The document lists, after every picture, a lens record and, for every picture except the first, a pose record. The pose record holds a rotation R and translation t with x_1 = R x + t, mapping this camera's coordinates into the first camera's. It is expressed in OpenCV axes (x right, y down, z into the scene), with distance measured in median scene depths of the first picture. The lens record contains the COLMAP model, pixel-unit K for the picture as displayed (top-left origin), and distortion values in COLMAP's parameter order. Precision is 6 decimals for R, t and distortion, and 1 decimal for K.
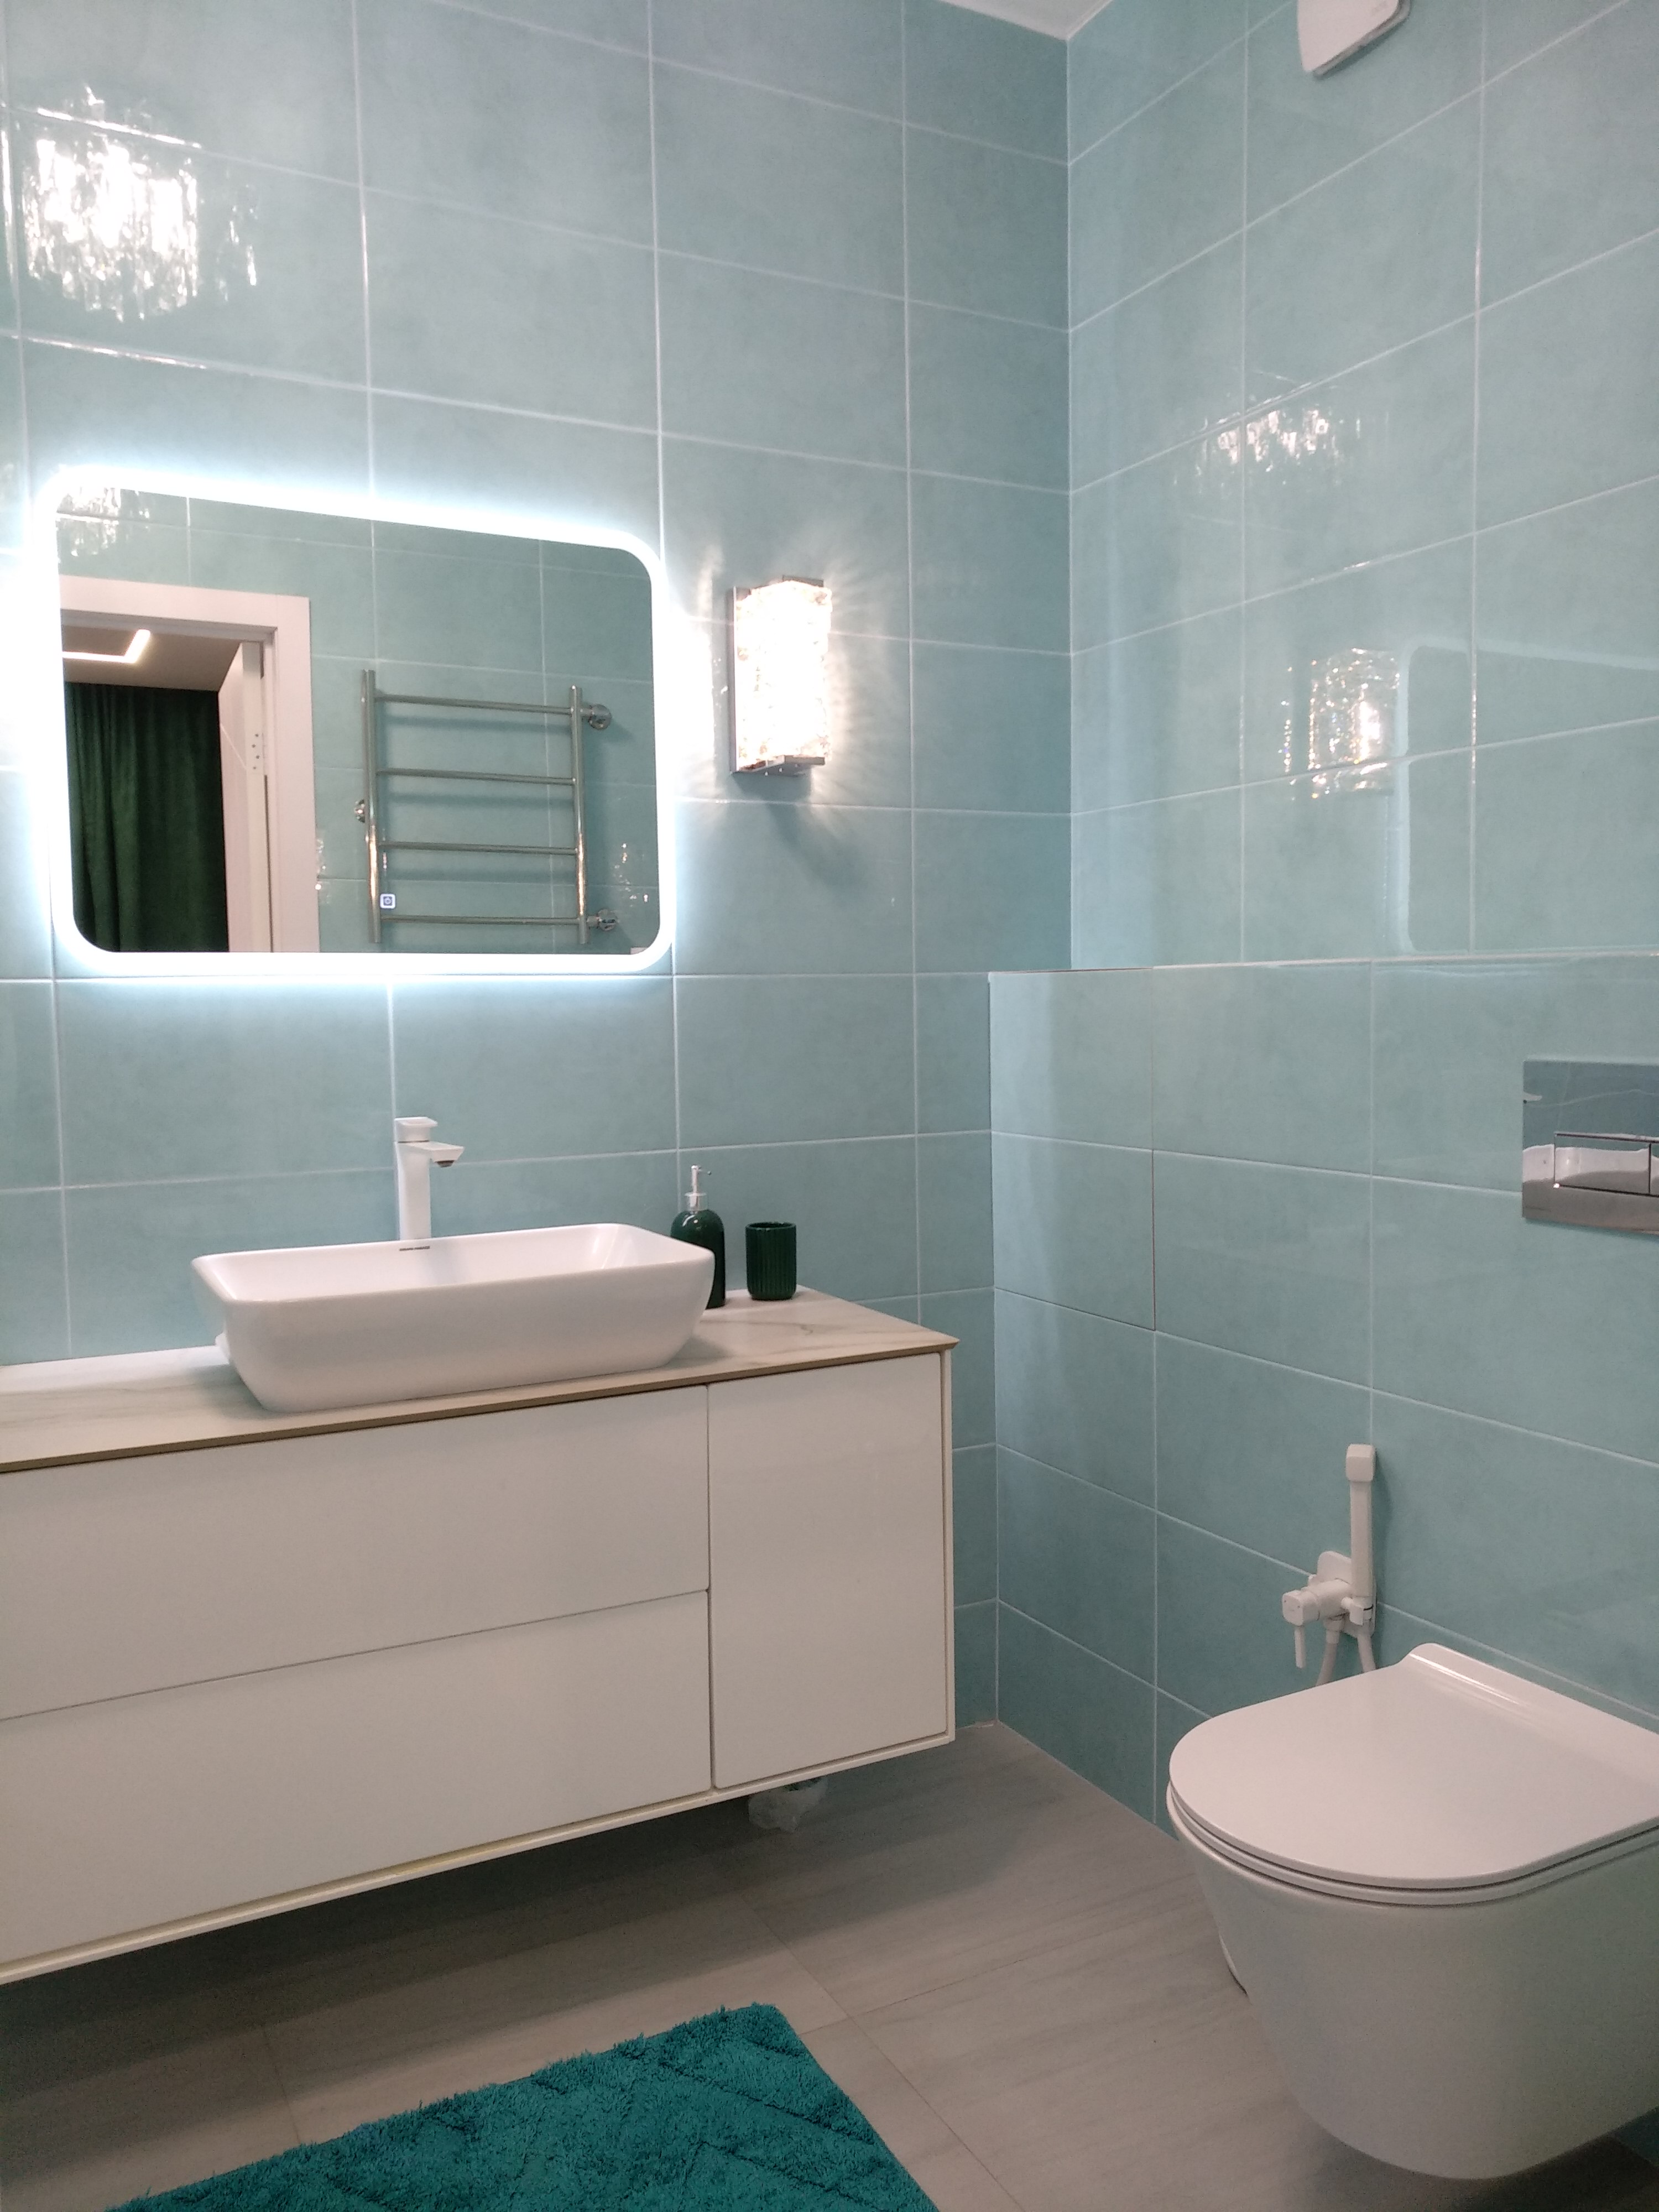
lens RADIAL K [[1670.3, 0, 826.5], [0, 1670.3, 1103.9], [0, 0, 1]] dist [0.000617, 0.004714]
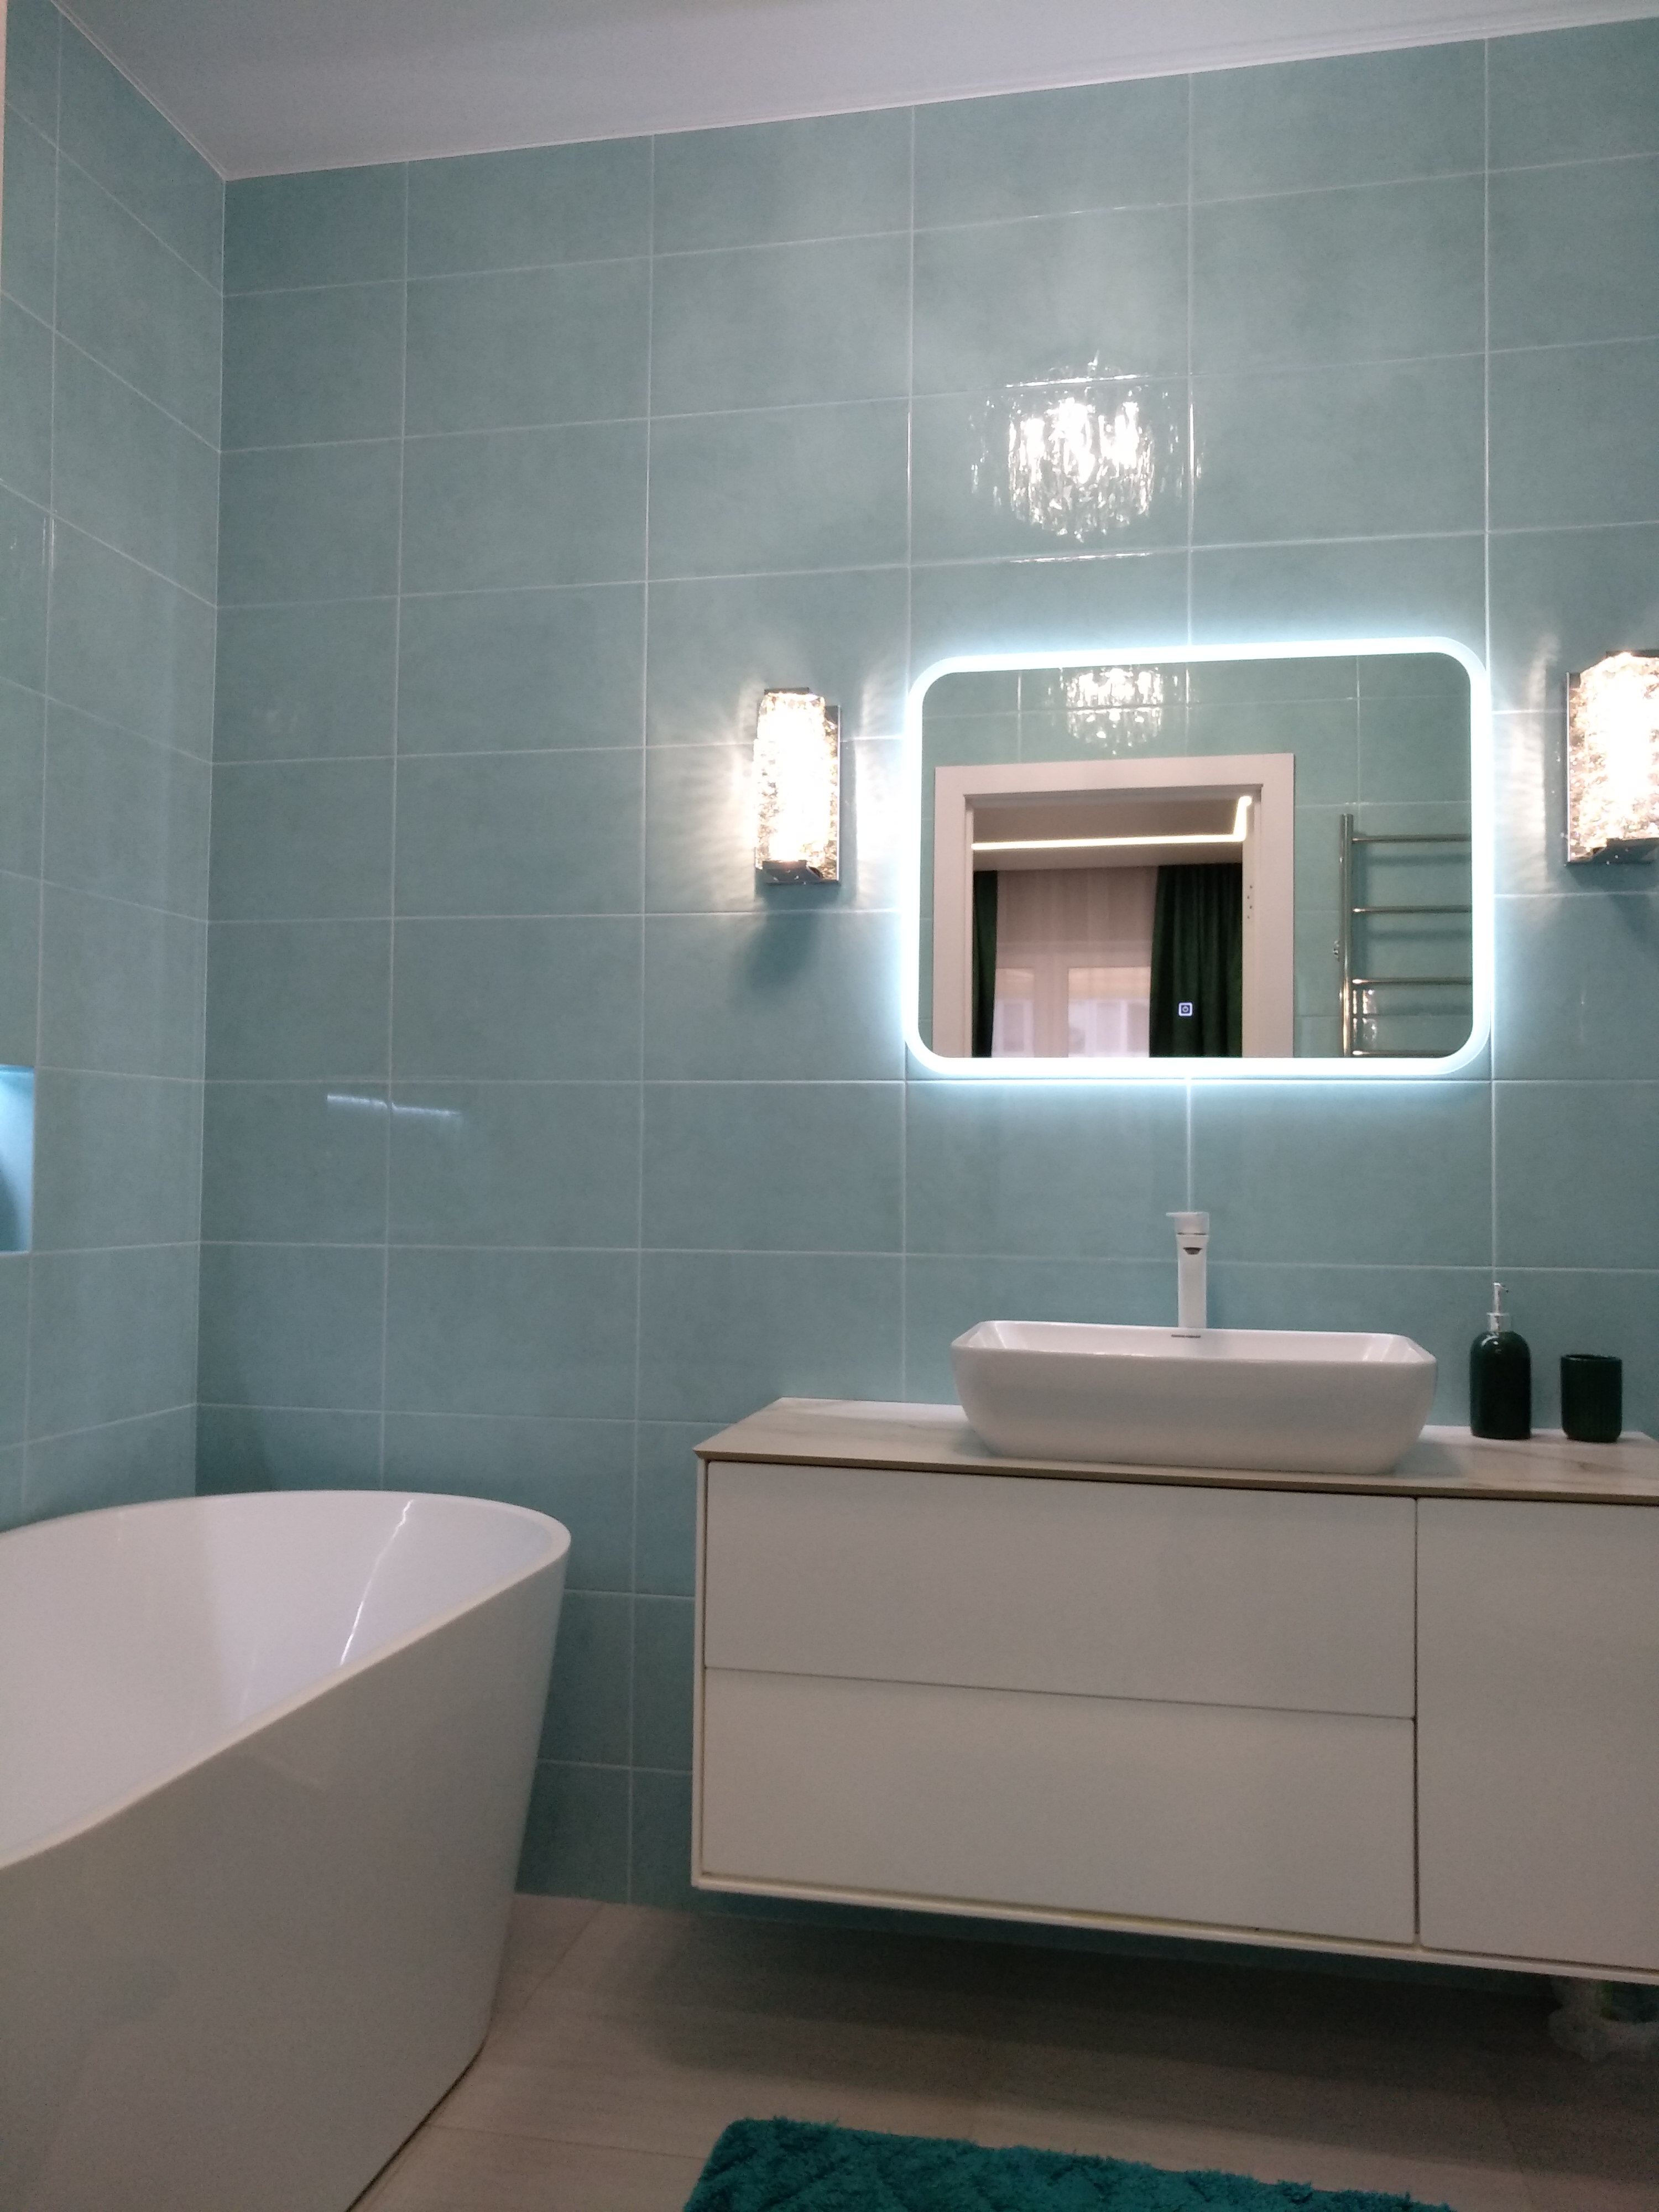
lens RADIAL K [[1685.0, 0, 848.7], [0, 1685.0, 1112.9], [0, 0, 1]] dist [0.001327, -0.005801]
pose [[0.776055, 0.002378, -0.630661, 0.238144], [-0.065551, 0.994881, -0.076912, 0.039322], [0.627250, 0.101029, 0.772238, 0.035950]]
